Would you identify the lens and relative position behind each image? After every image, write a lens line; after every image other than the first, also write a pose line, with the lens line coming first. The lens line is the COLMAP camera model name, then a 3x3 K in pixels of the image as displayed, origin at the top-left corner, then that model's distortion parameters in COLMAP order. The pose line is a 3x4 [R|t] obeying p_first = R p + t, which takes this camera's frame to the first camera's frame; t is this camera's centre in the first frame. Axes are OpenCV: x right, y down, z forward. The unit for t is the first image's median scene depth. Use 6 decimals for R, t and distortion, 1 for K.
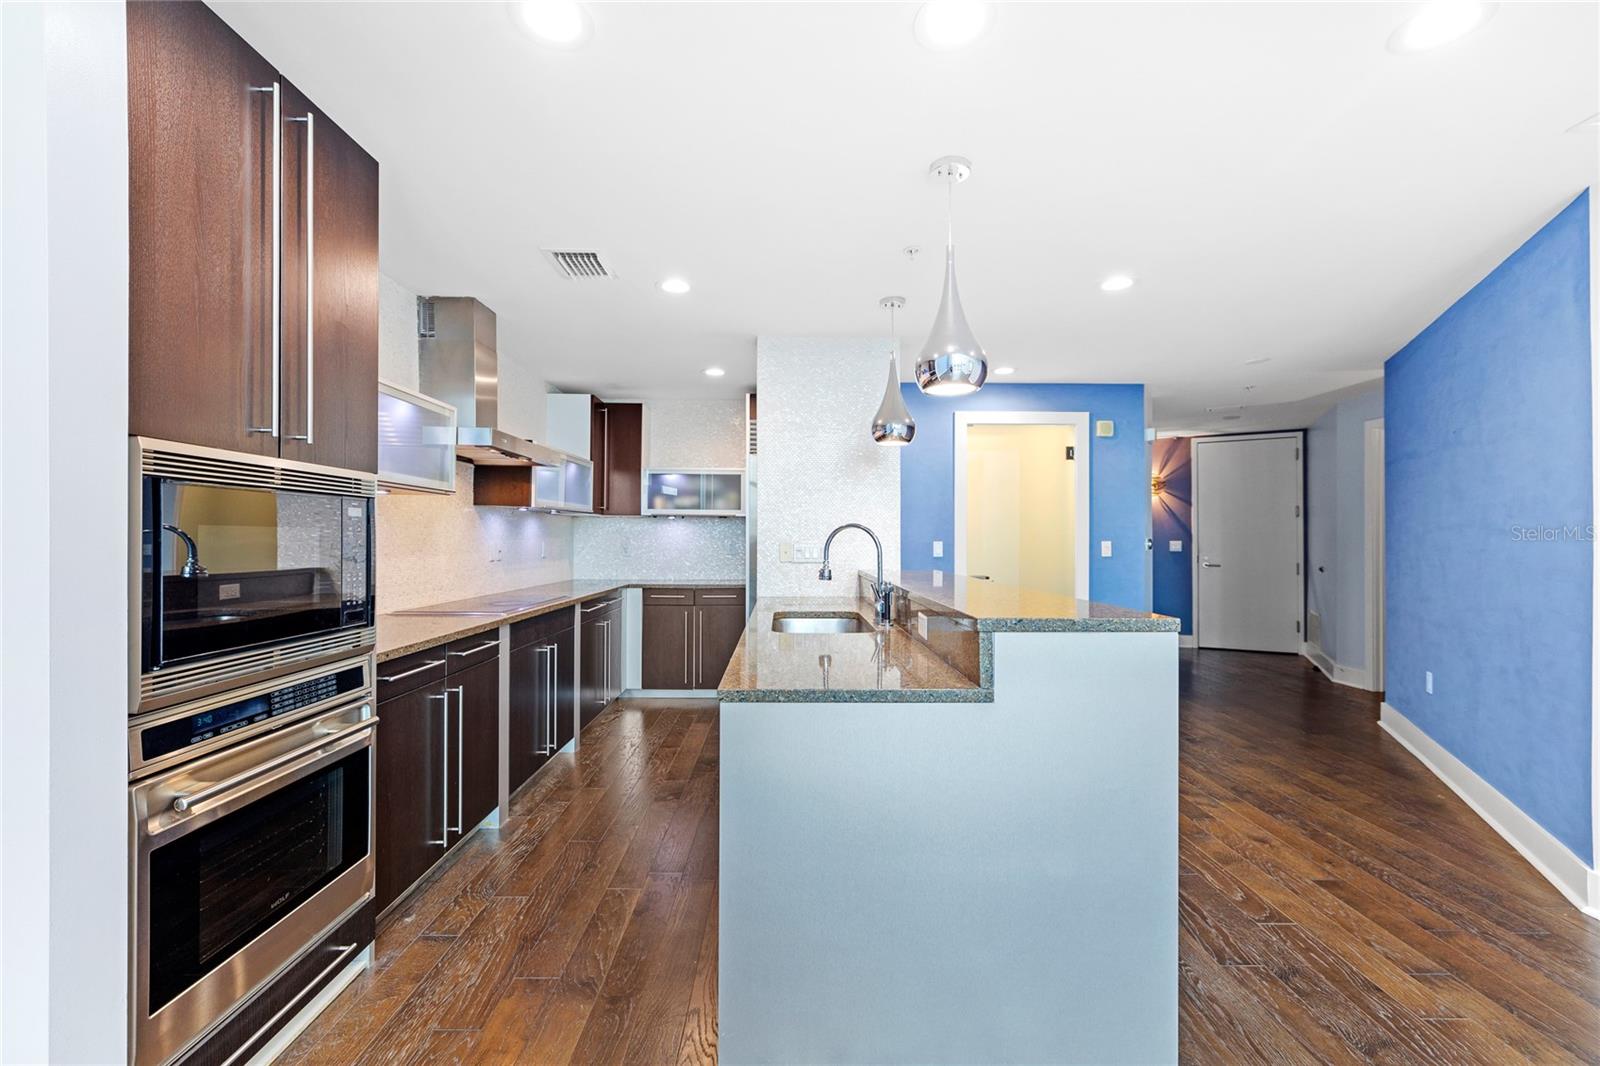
lens RADIAL K [[682.8, 0, 794.0], [0, 682.8, 535.9], [0, 0, 1]] dist [0.000391, 0.000098]
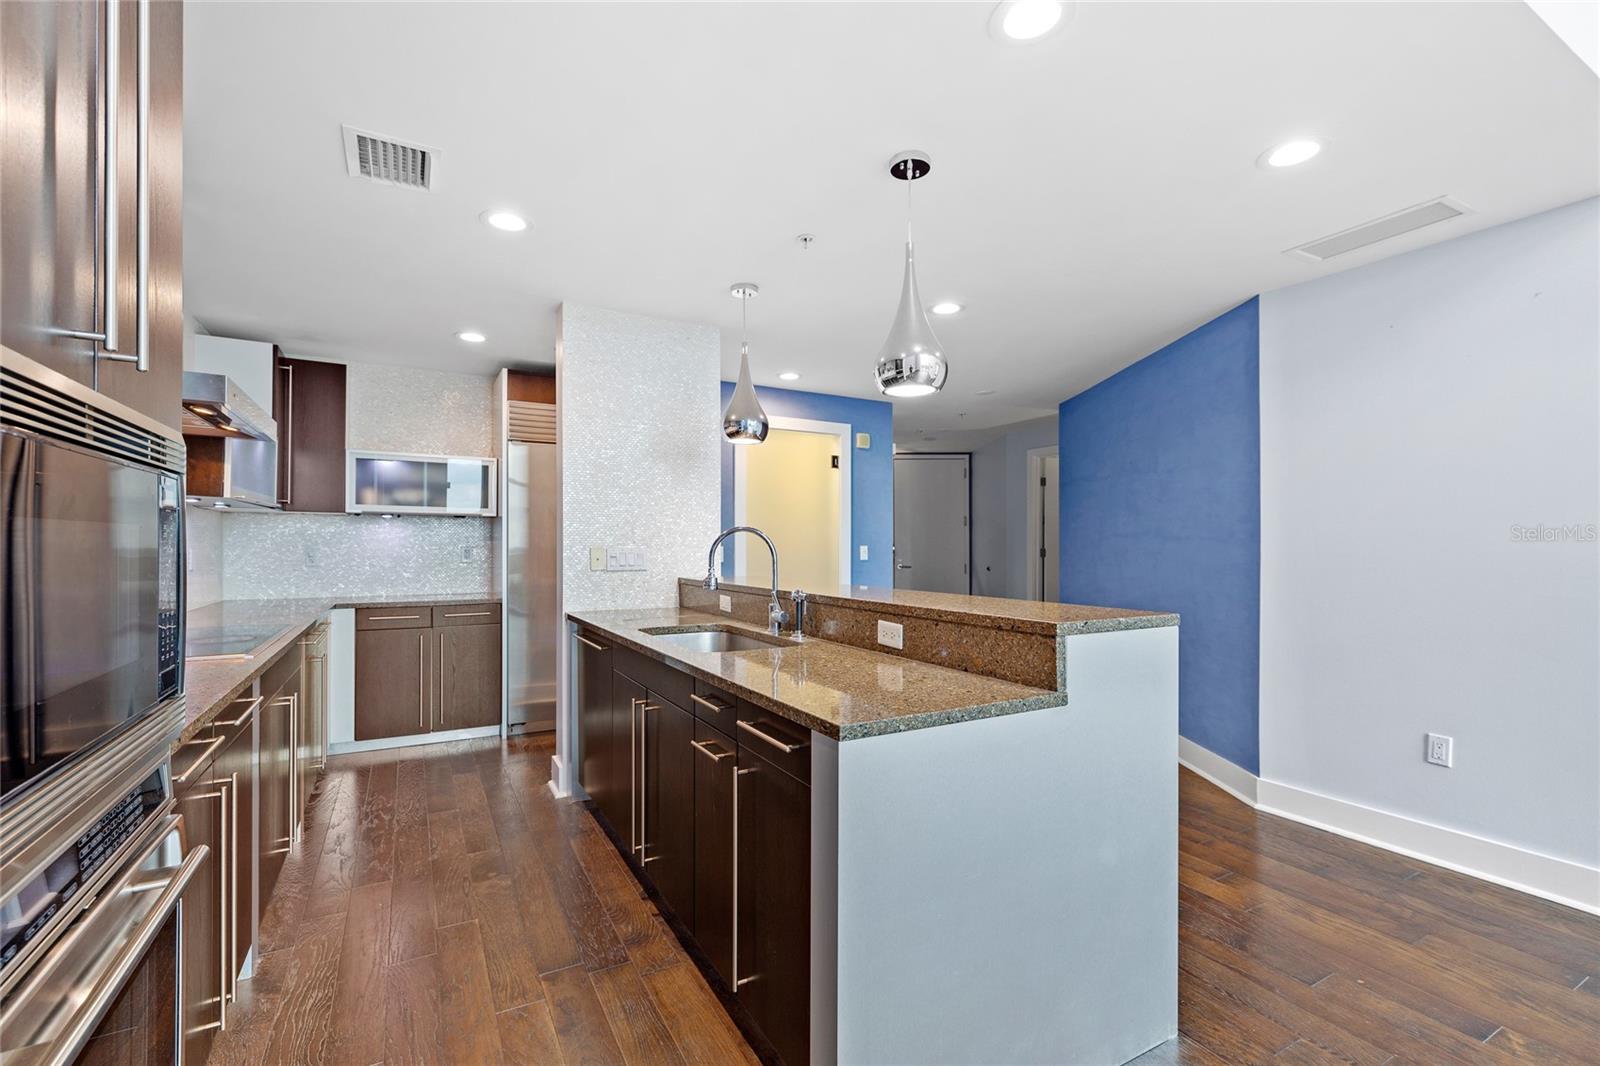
lens RADIAL K [[701.4, 0, 794.0], [0, 701.4, 542.3], [0, 0, 1]] dist [-0.001575, 0.000005]
pose [[0.879164, 0.000895, 0.476518, -0.167879], [-0.002129, 0.999996, 0.002049, 0.000268], [-0.476514, -0.002816, 0.879163, 0.083508]]
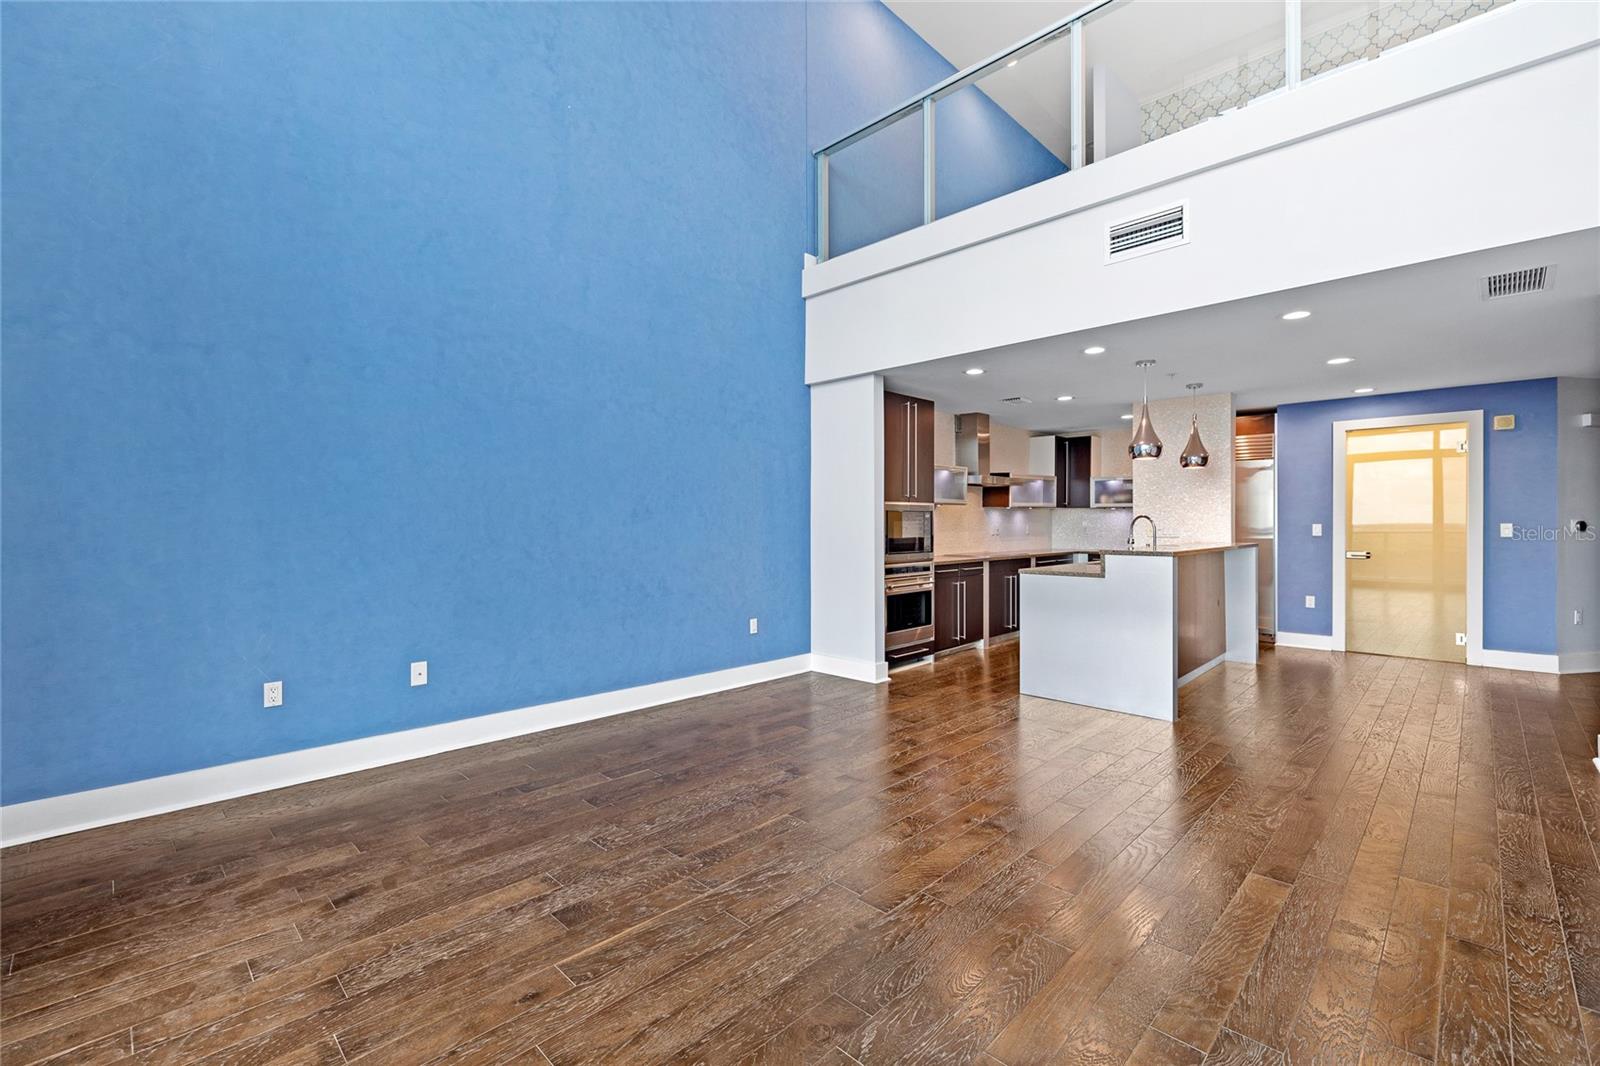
lens RADIAL K [[682.8, 0, 790.4], [0, 682.8, 529.0], [0, 0, 1]] dist [0.000391, 0.000098]
pose [[0.701712, 0.002248, -0.712457, 0.439173], [0.008609, 0.999895, 0.011633, -0.005899], [0.712409, -0.014297, 0.701619, -0.631127]]
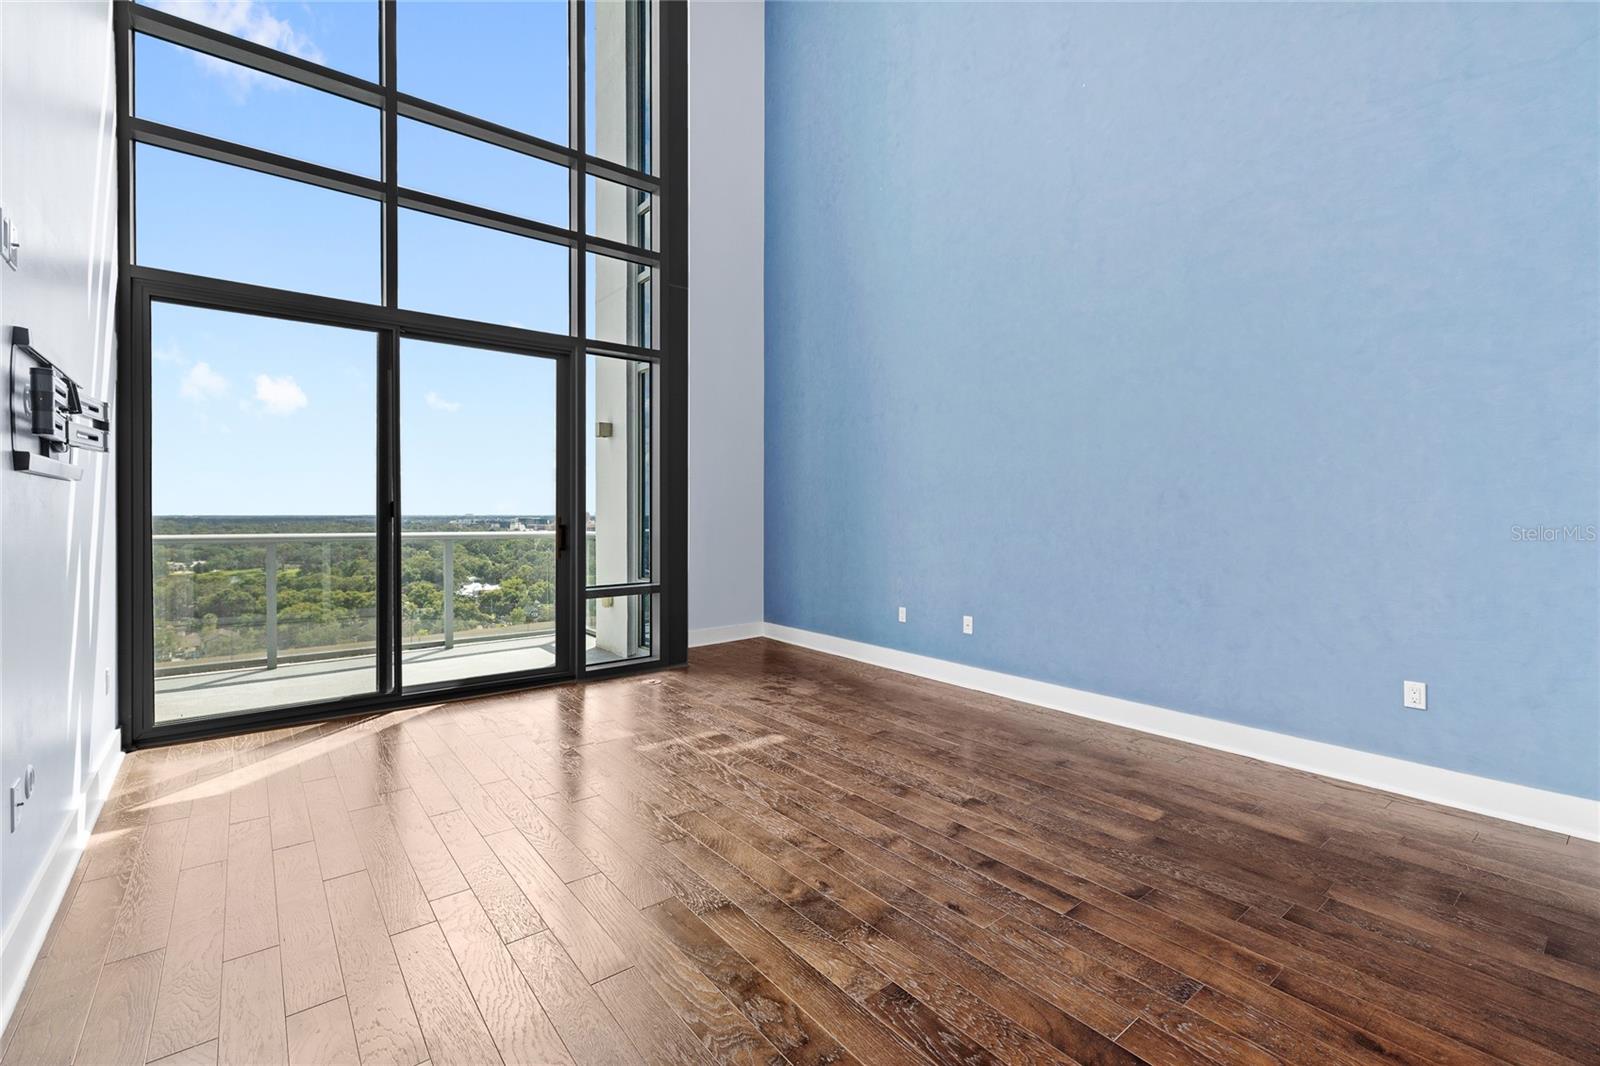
lens RADIAL K [[682.8, 0, 797.1], [0, 682.8, 526.3], [0, 0, 1]] dist [0.000391, 0.000098]
pose [[-0.784418, 0.009032, -0.620167, 0.431662], [0.003691, 0.999944, 0.009895, 0.002860], [0.620221, 0.005472, -0.784408, 0.207754]]
